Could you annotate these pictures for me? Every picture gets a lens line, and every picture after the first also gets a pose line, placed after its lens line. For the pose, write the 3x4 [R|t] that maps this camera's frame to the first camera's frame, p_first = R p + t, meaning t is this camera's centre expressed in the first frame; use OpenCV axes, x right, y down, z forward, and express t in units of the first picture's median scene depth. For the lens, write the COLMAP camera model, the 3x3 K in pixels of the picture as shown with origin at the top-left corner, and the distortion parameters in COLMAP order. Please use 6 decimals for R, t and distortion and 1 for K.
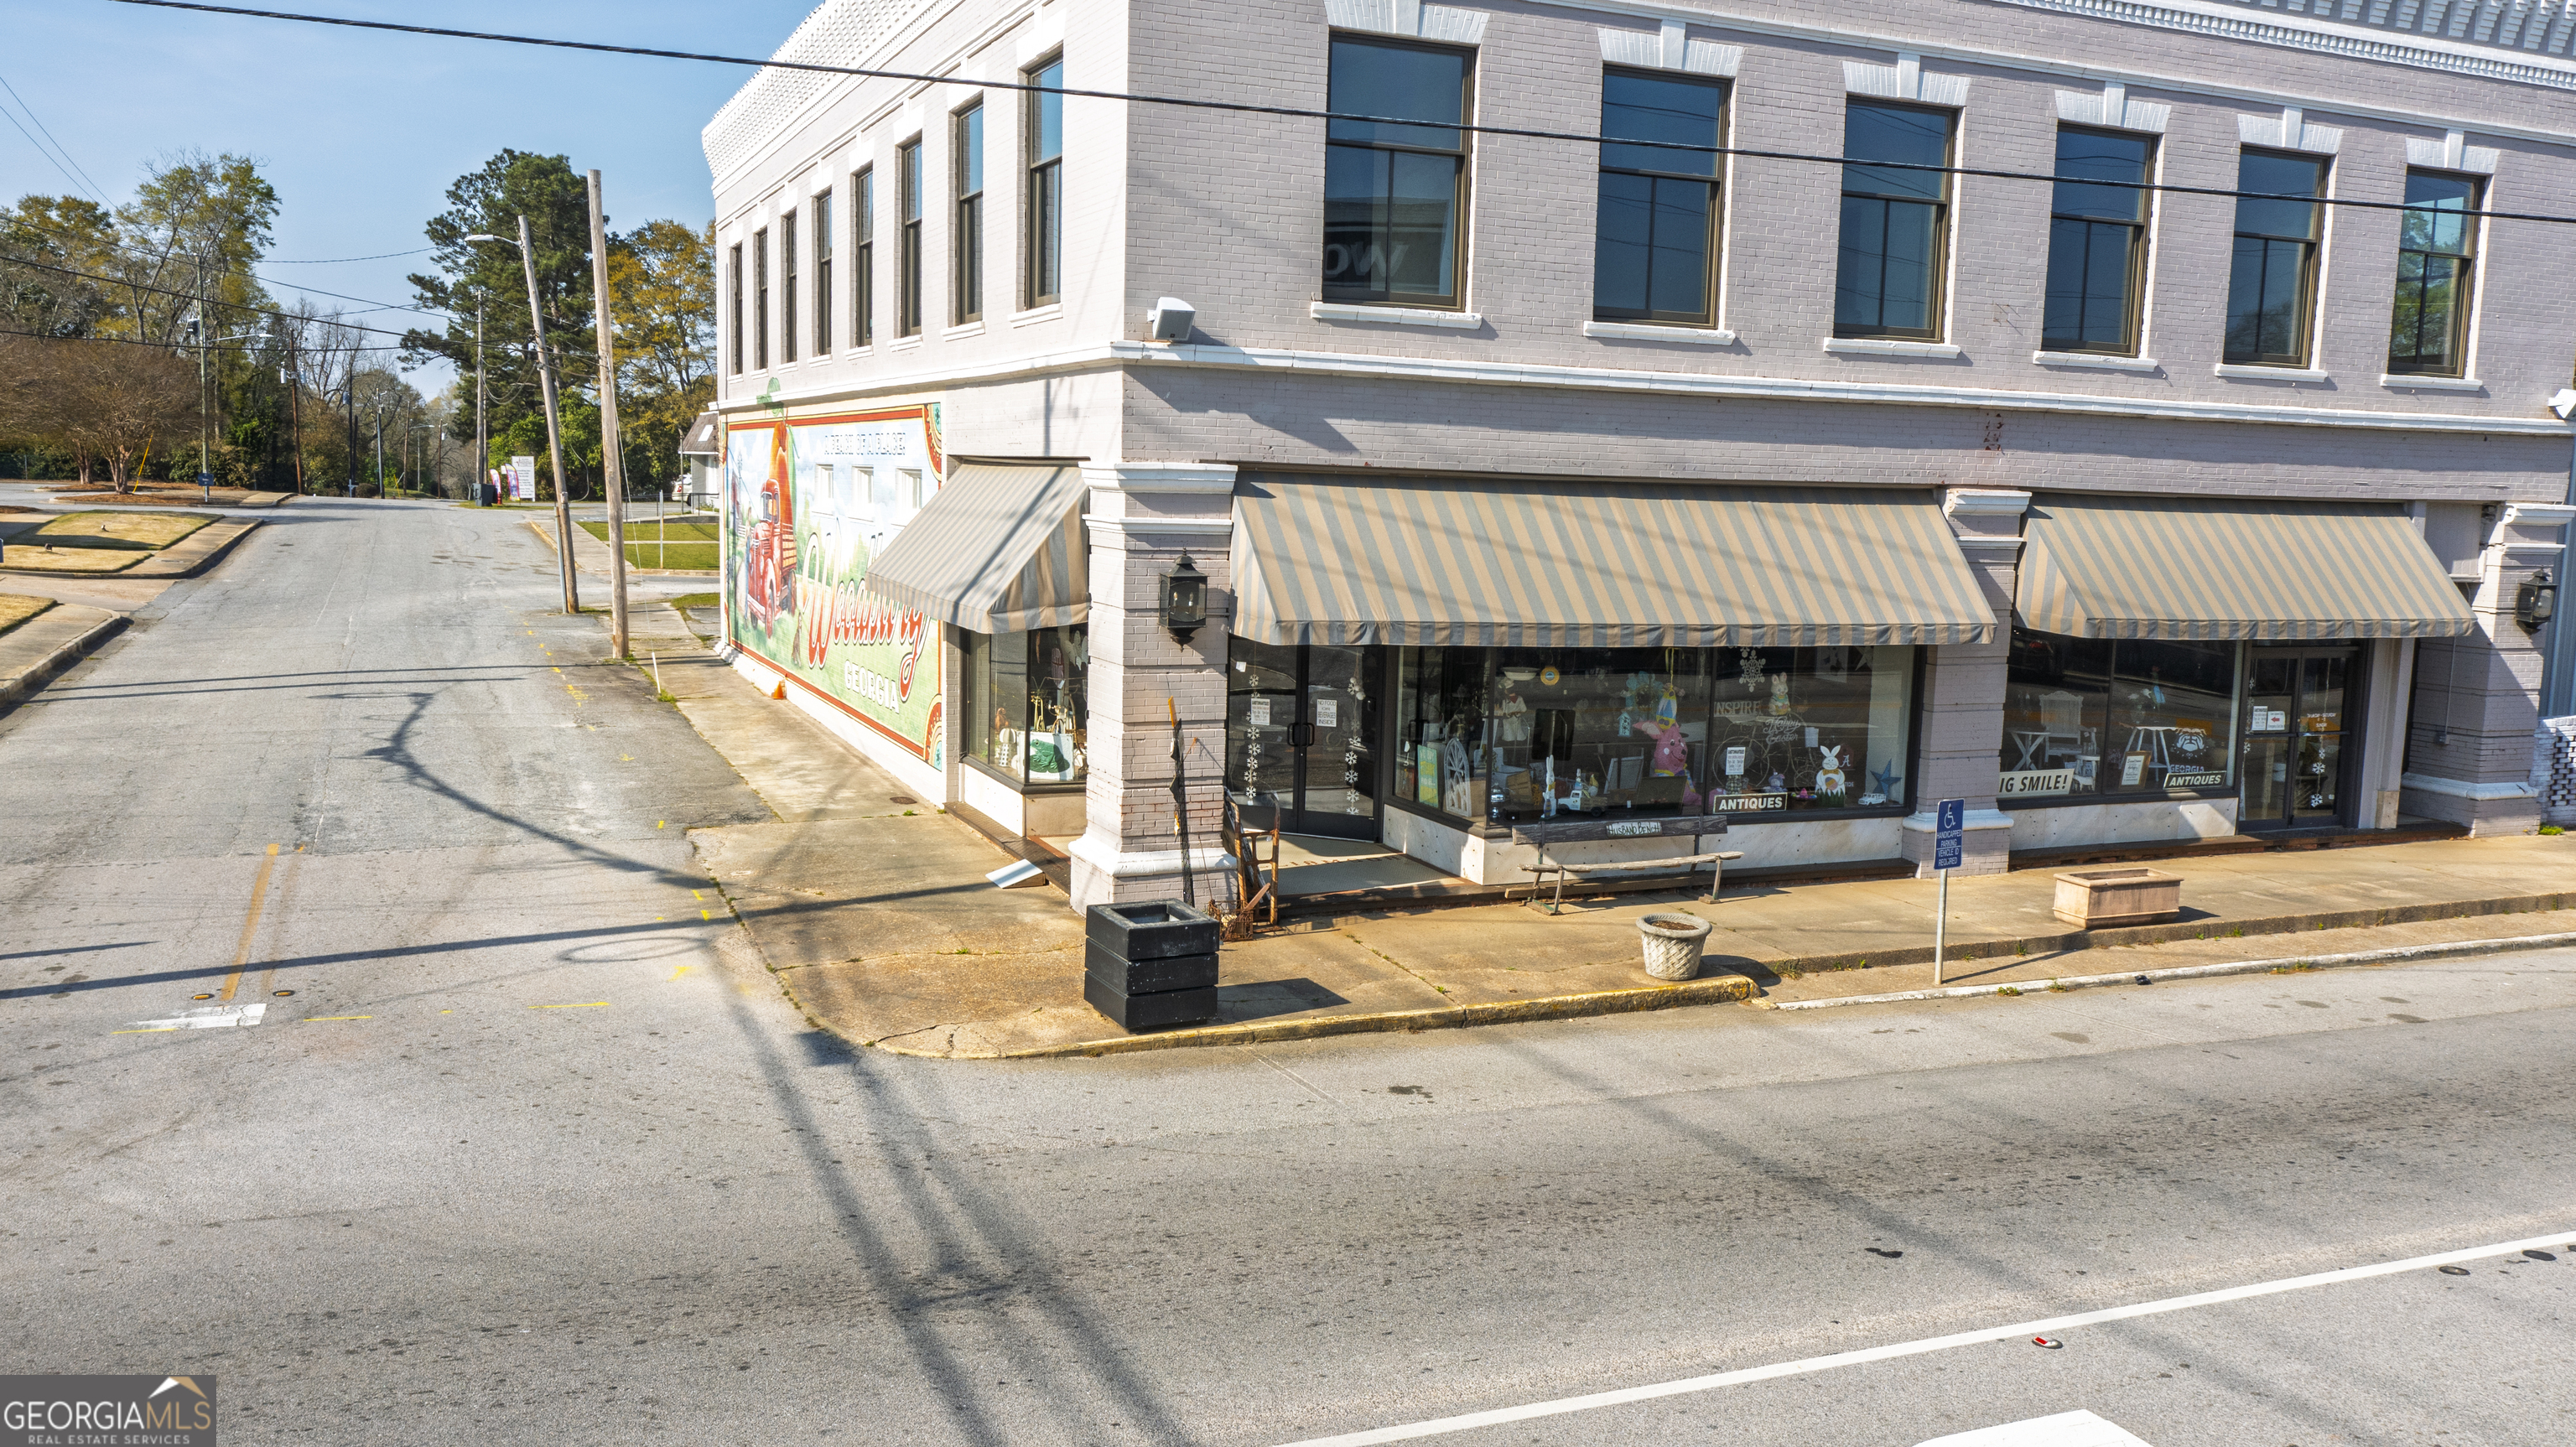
lens RADIAL K [[2121.2, 0, 1288.0], [0, 2121.2, 723.5], [0, 0, 1]] dist [0.000387, 0.004822]
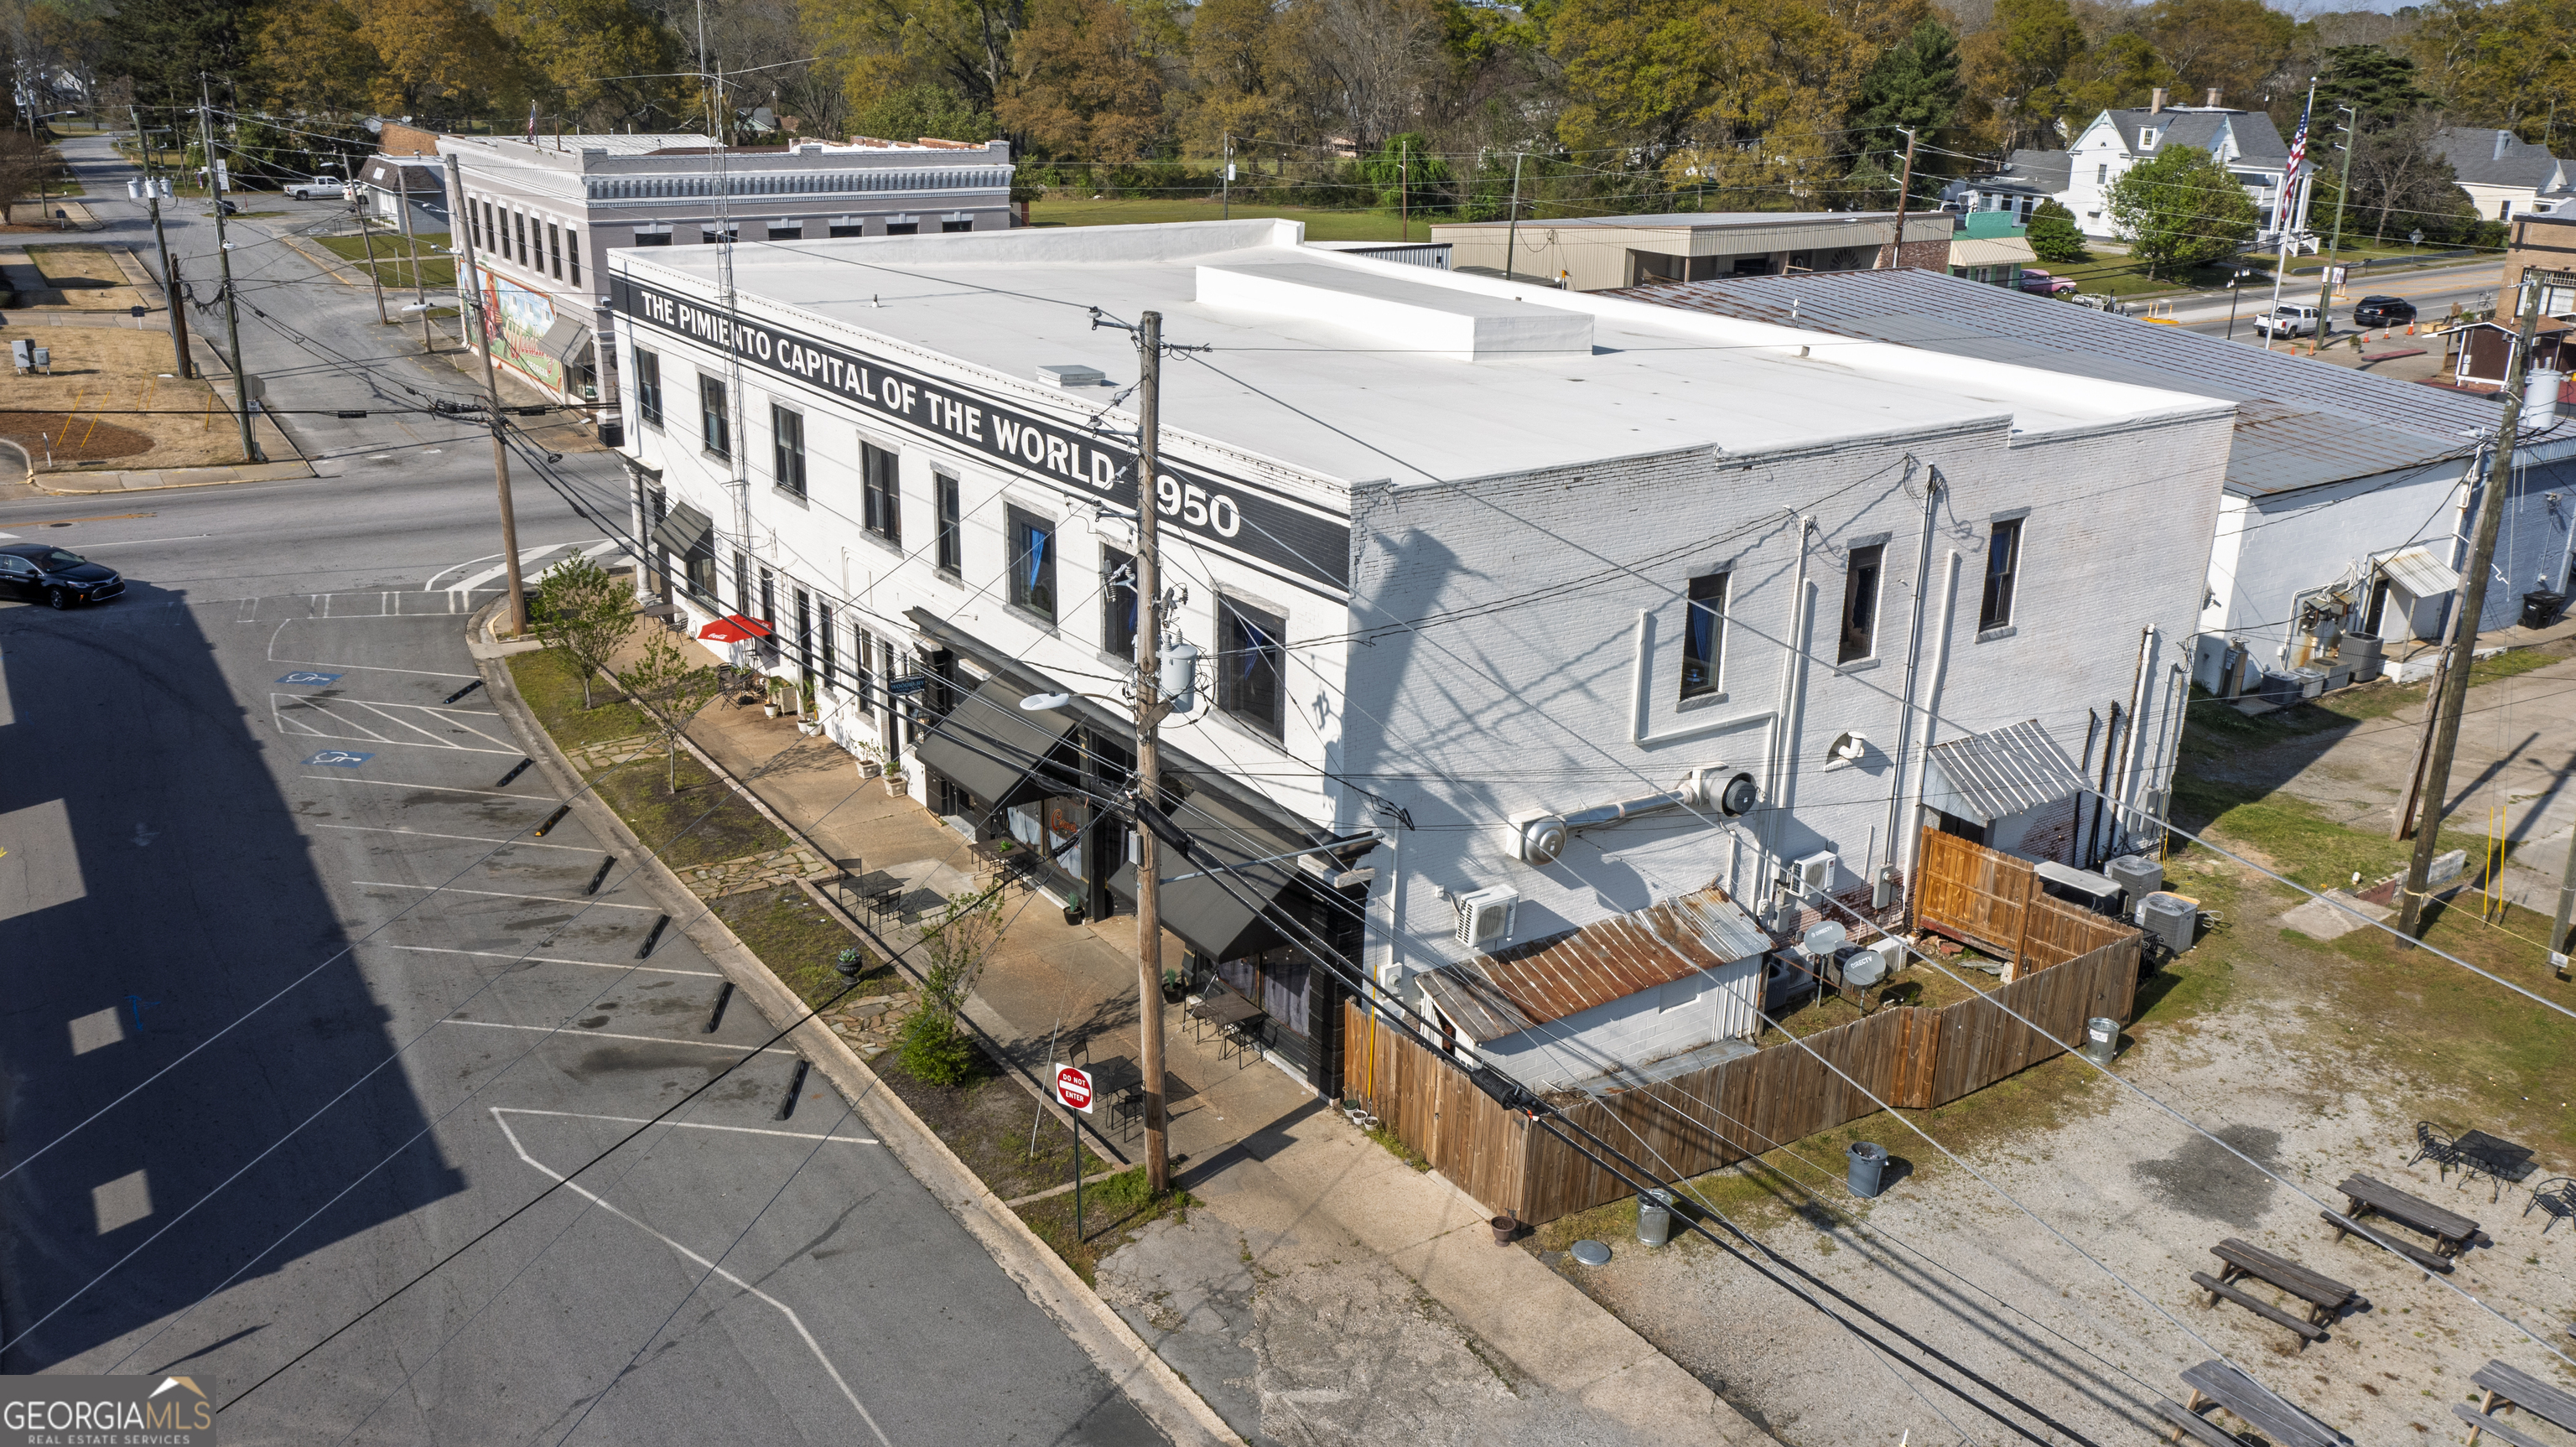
lens RADIAL K [[2121.2, 0, 1288.0], [0, 2121.2, 723.5], [0, 0, 1]] dist [0.000387, 0.004822]
pose [[0.983392, -0.064081, 0.169803, 0.487057], [0.028122, 0.978095, 0.206251, -0.167963], [-0.179300, -0.198051, 0.963653, -3.401111]]
